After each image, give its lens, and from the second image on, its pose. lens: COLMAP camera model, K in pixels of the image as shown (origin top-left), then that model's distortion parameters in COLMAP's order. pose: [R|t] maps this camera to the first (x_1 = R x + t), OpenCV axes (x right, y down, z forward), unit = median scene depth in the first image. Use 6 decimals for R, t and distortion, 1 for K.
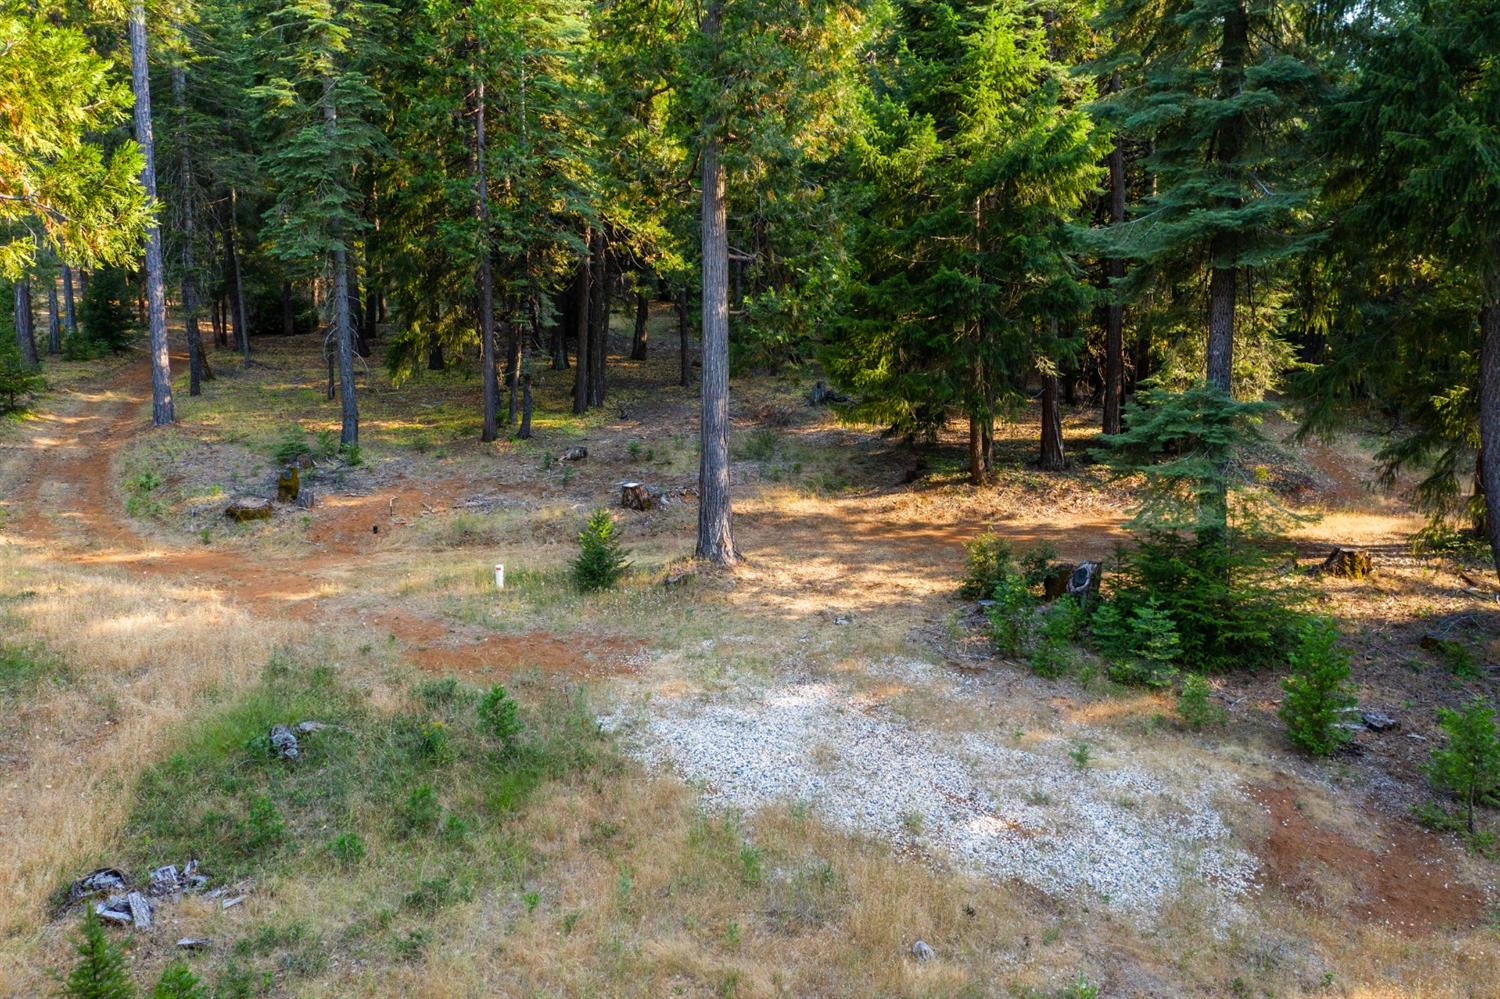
lens RADIAL K [[1175.2, 0, 749.8], [0, 1175.2, 498.9], [0, 0, 1]] dist [0.002163, 0.002274]
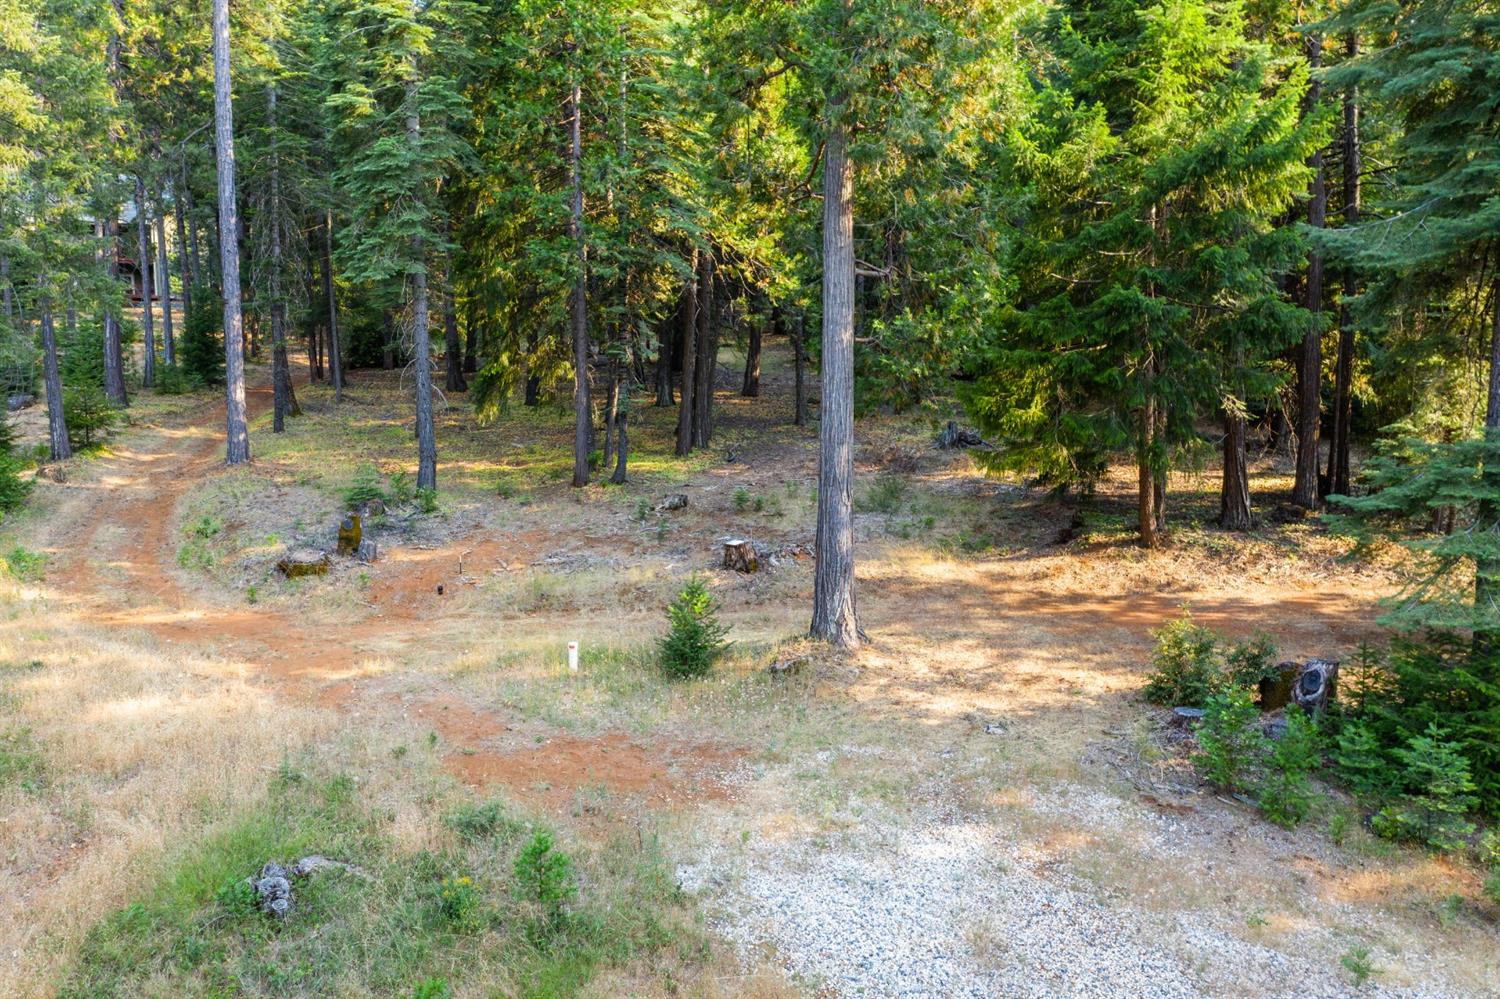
lens RADIAL K [[1253.7, 0, 749.7], [0, 1253.7, 500.7], [0, 0, 1]] dist [0.000364, 0.000168]
pose [[0.995483, 0.012825, -0.094073, -0.005699], [-0.016101, 0.999287, -0.034155, -0.012392], [0.093568, 0.035515, 0.994979, 0.102698]]
